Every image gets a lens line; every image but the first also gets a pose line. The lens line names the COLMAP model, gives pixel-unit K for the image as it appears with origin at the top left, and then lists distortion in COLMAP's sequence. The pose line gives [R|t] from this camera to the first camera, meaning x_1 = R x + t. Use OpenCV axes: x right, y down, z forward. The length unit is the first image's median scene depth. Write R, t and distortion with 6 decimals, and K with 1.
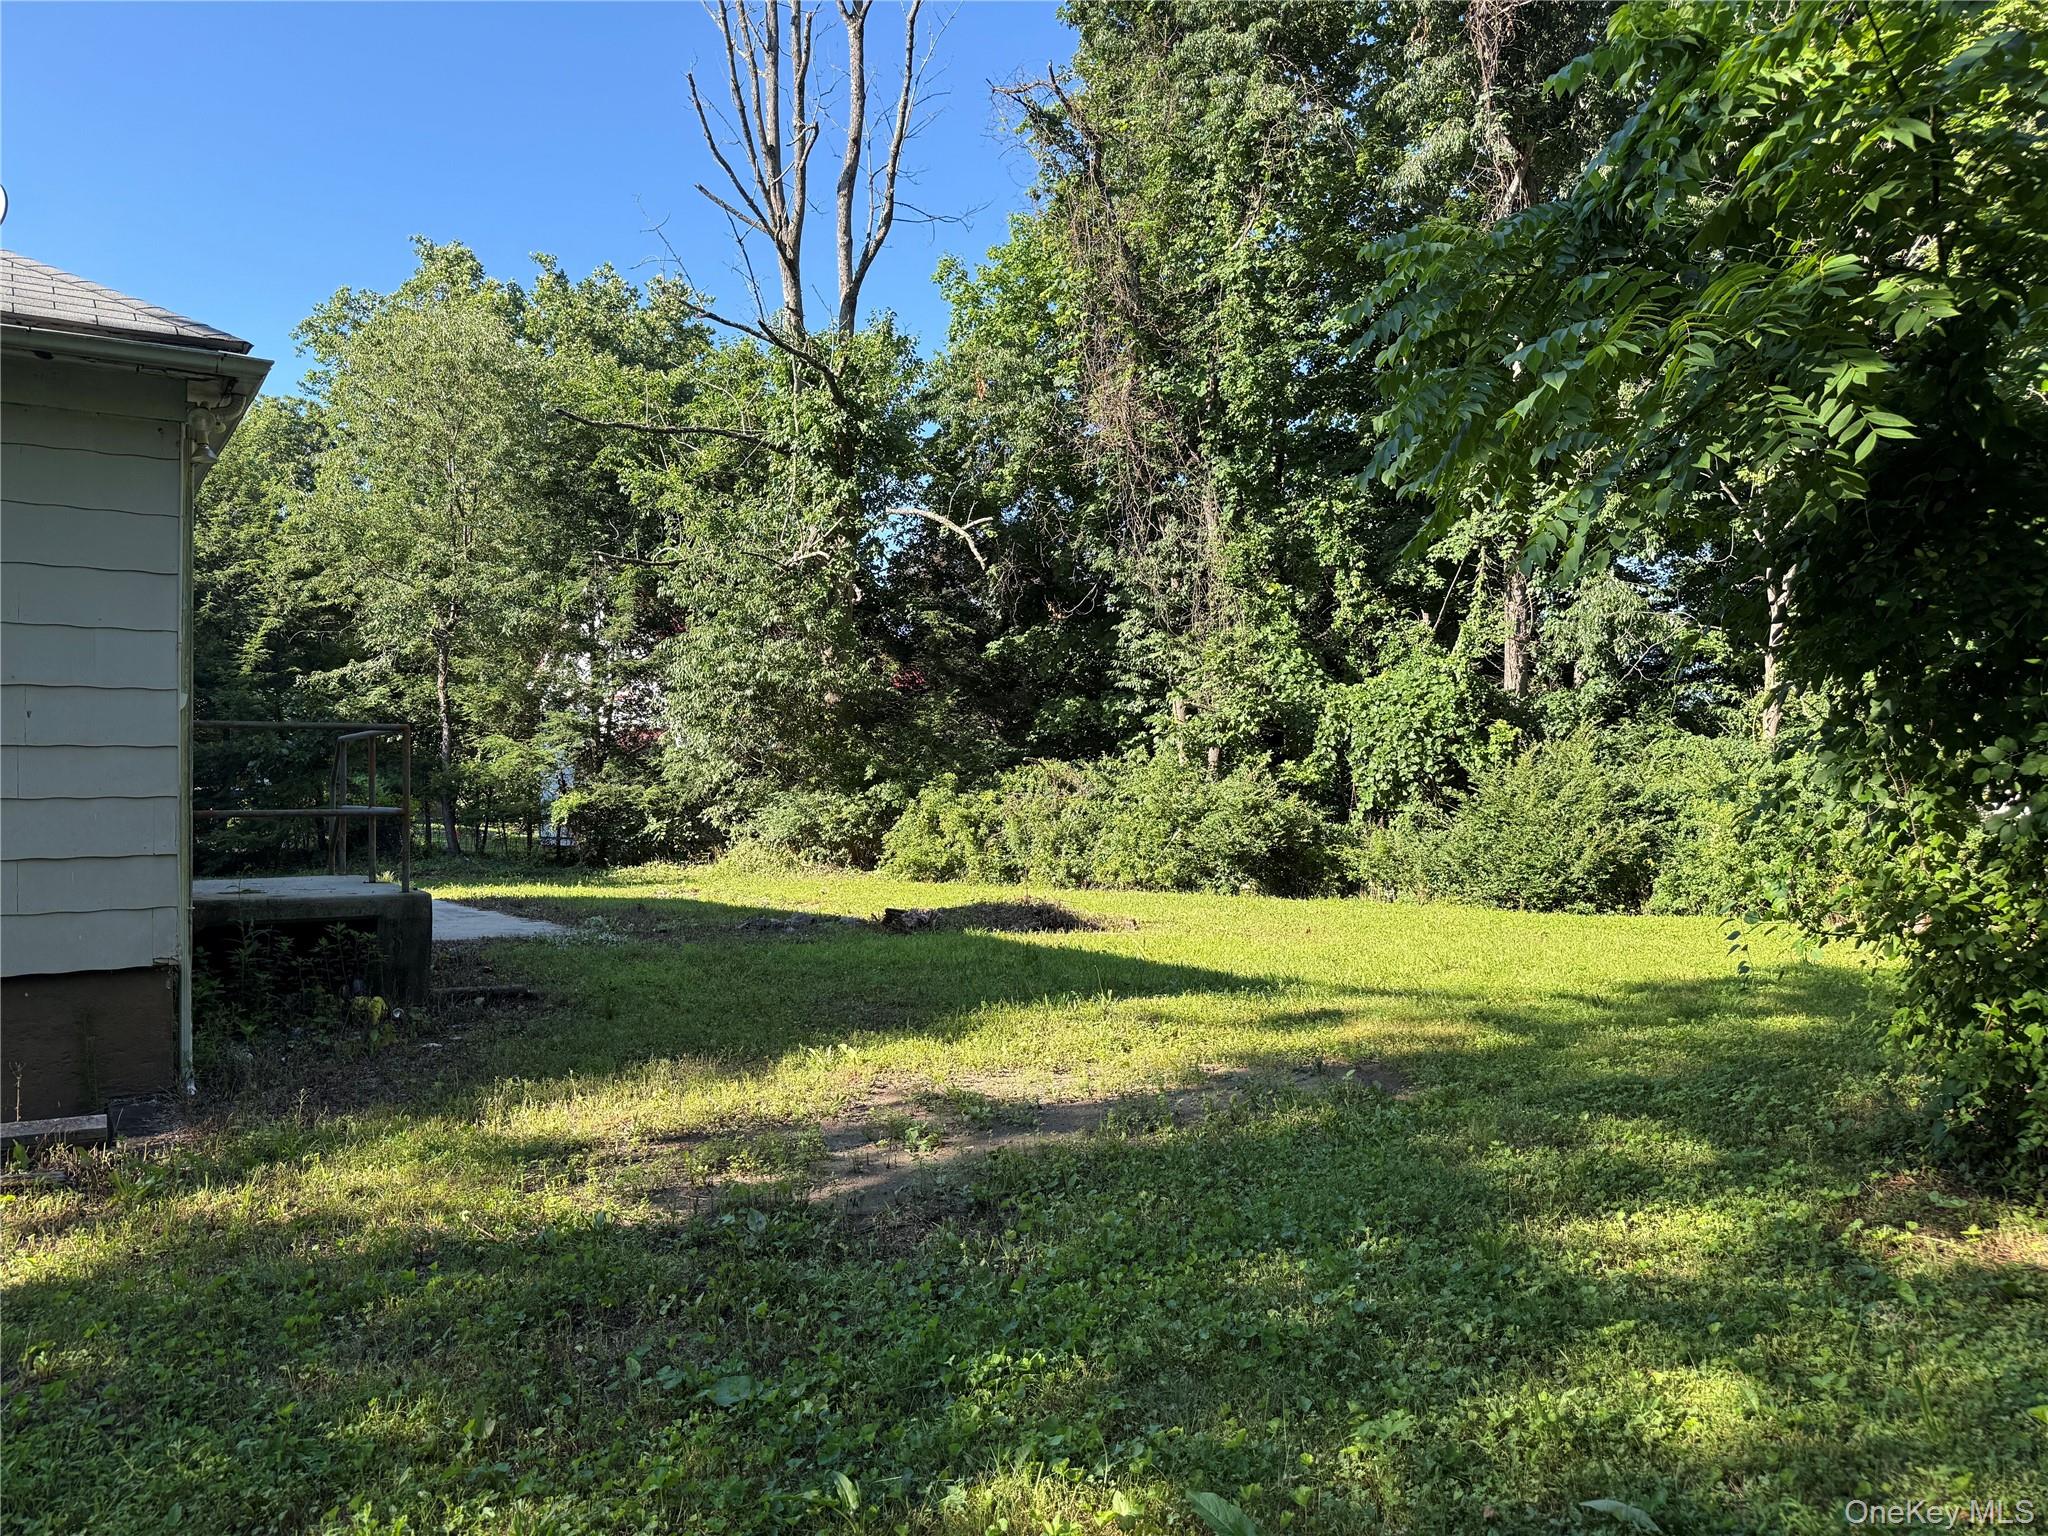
lens RADIAL K [[1424.0, 0, 1022.1], [0, 1424.0, 774.8], [0, 0, 1]] dist [0.015764, -0.027303]
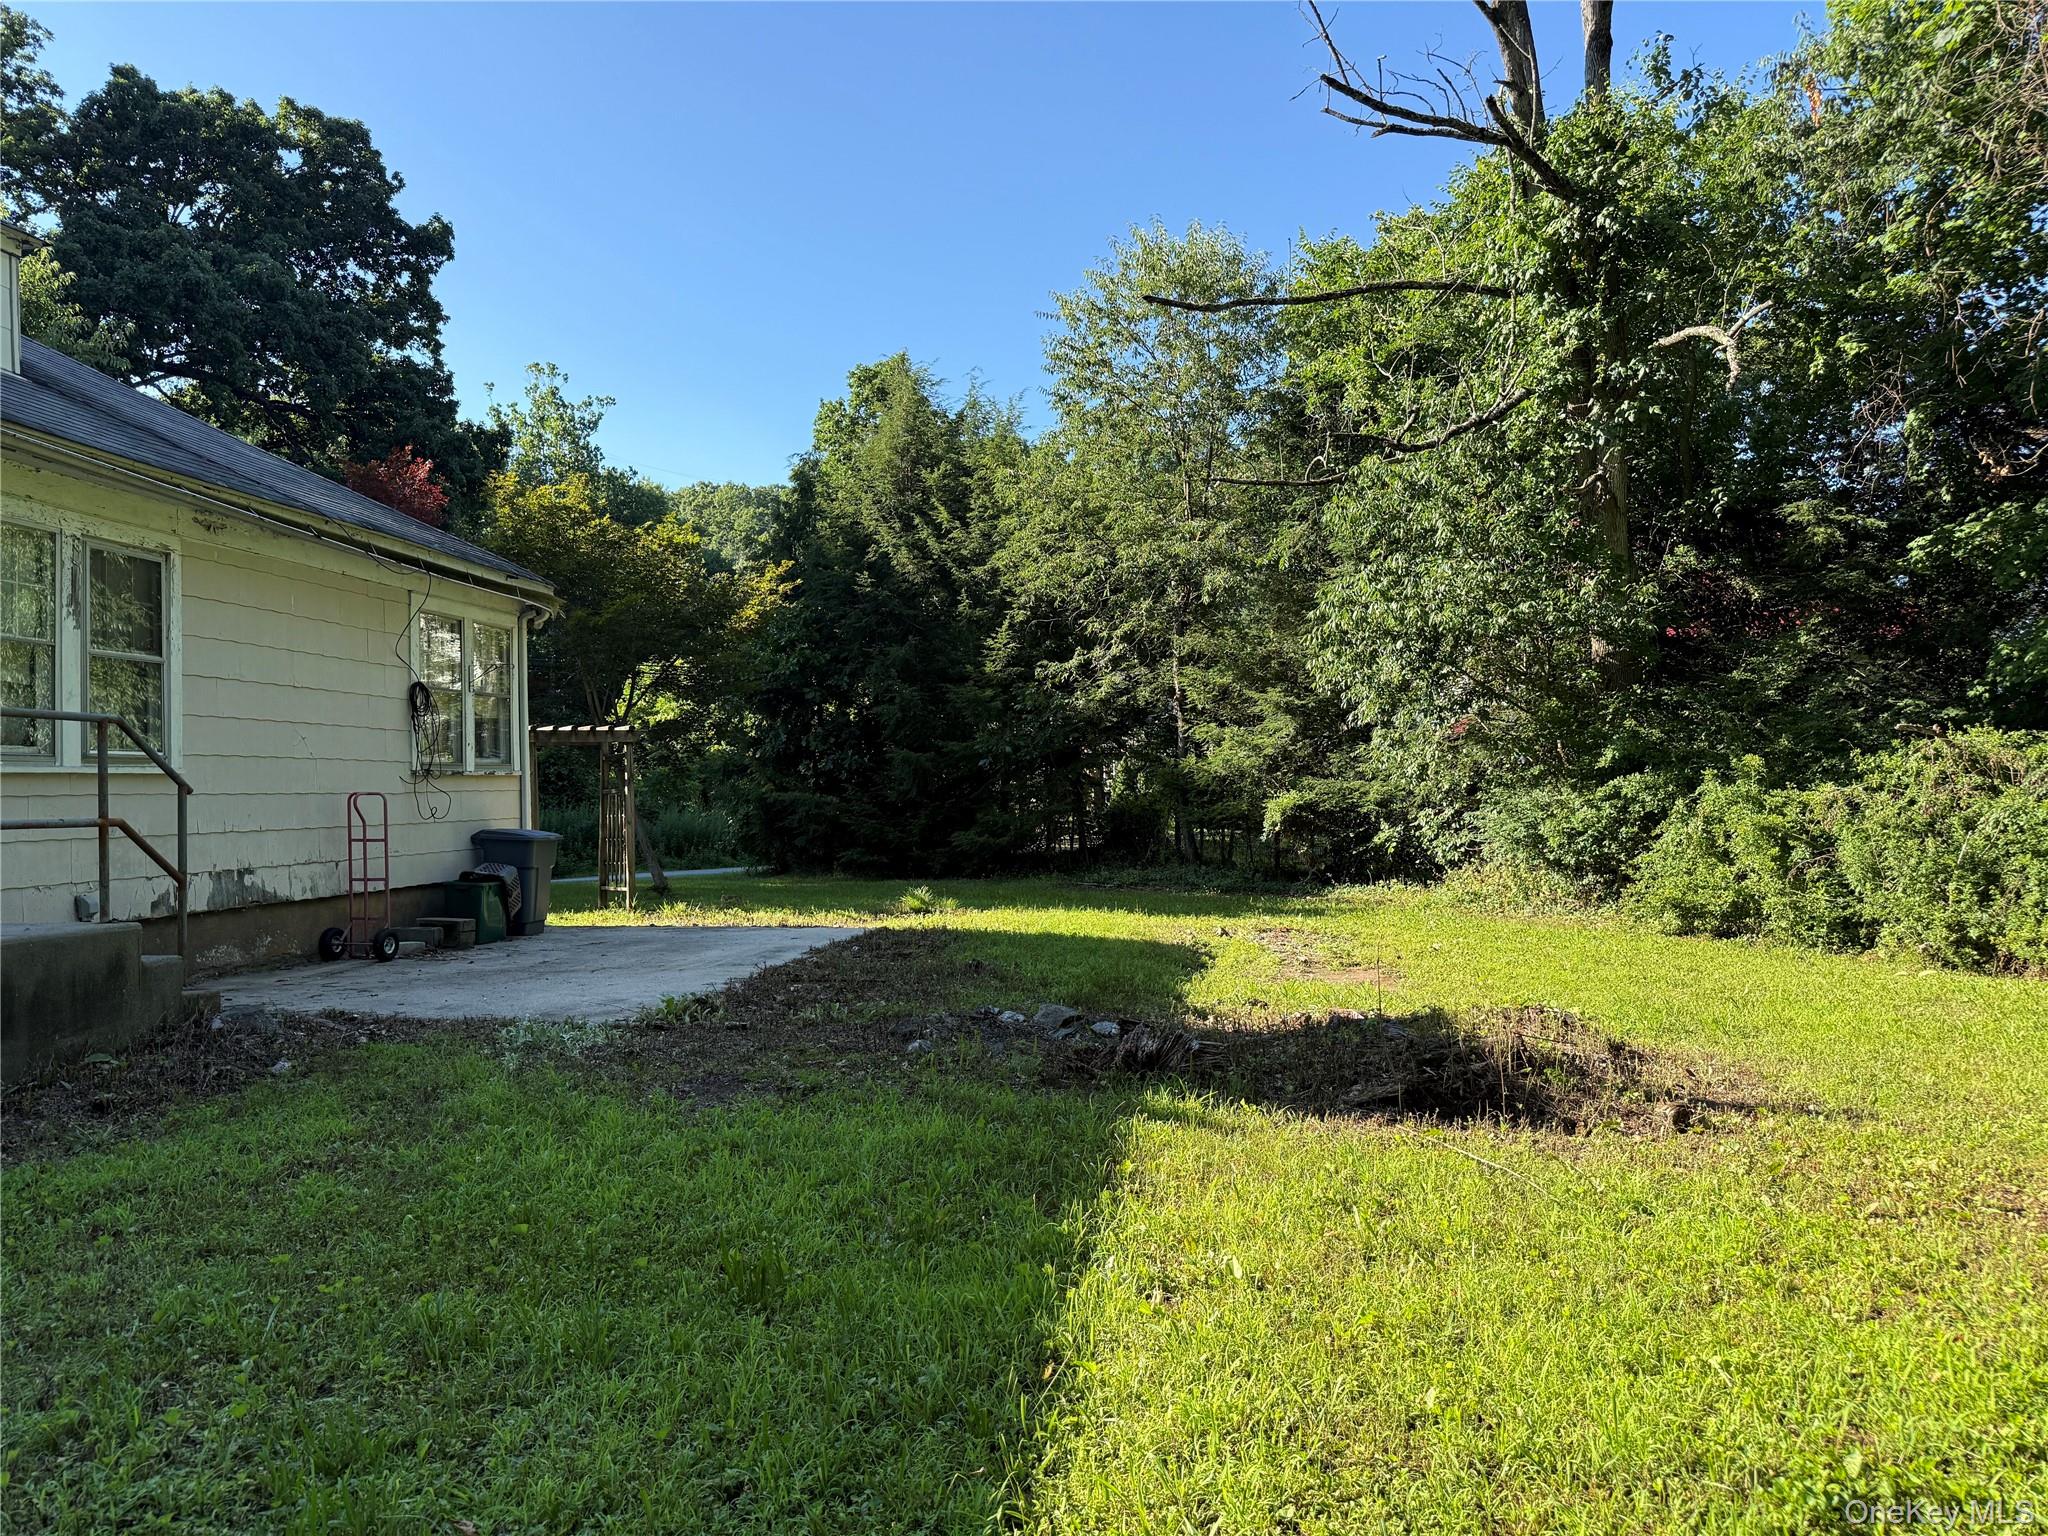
lens RADIAL K [[1424.0, 0, 1022.1], [0, 1424.0, 774.8], [0, 0, 1]] dist [0.015764, -0.027303]
pose [[0.732108, -0.013018, -0.681065, 0.120242], [0.015891, 0.999872, -0.002030, 0.002979], [0.681004, -0.009337, 0.732220, 0.315188]]
